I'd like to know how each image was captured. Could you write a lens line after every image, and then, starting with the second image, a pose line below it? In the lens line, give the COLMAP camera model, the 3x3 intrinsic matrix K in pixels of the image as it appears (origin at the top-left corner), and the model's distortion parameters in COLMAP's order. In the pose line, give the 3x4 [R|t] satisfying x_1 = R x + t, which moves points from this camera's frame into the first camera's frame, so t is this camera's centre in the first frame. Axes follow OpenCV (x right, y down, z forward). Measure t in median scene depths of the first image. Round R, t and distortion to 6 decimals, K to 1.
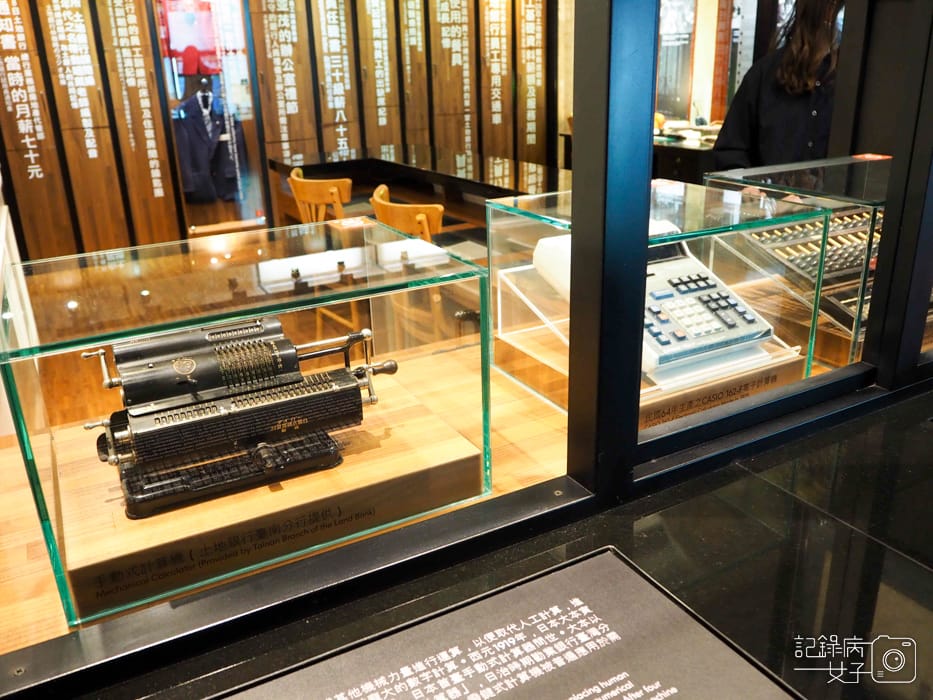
lens RADIAL K [[787.4, 0, 466.5], [0, 787.4, 350.0], [0, 0, 1]] dist [-0.011884, -0.002128]
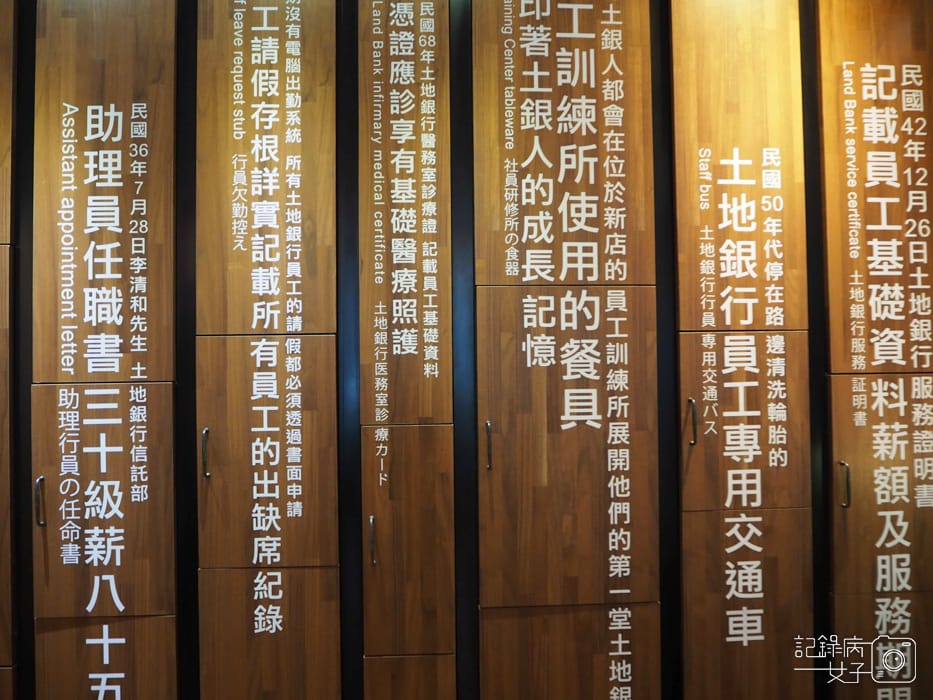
lens RADIAL K [[717.1, 0, 466.5], [0, 717.1, 350.0], [0, 0, 1]] dist [-0.037339, 0.001772]
pose [[0.909084, 0.014320, -0.416366, 0.054318], [-0.163321, 0.931662, -0.324548, -0.306849], [0.383265, 0.363043, 0.849298, 0.781295]]
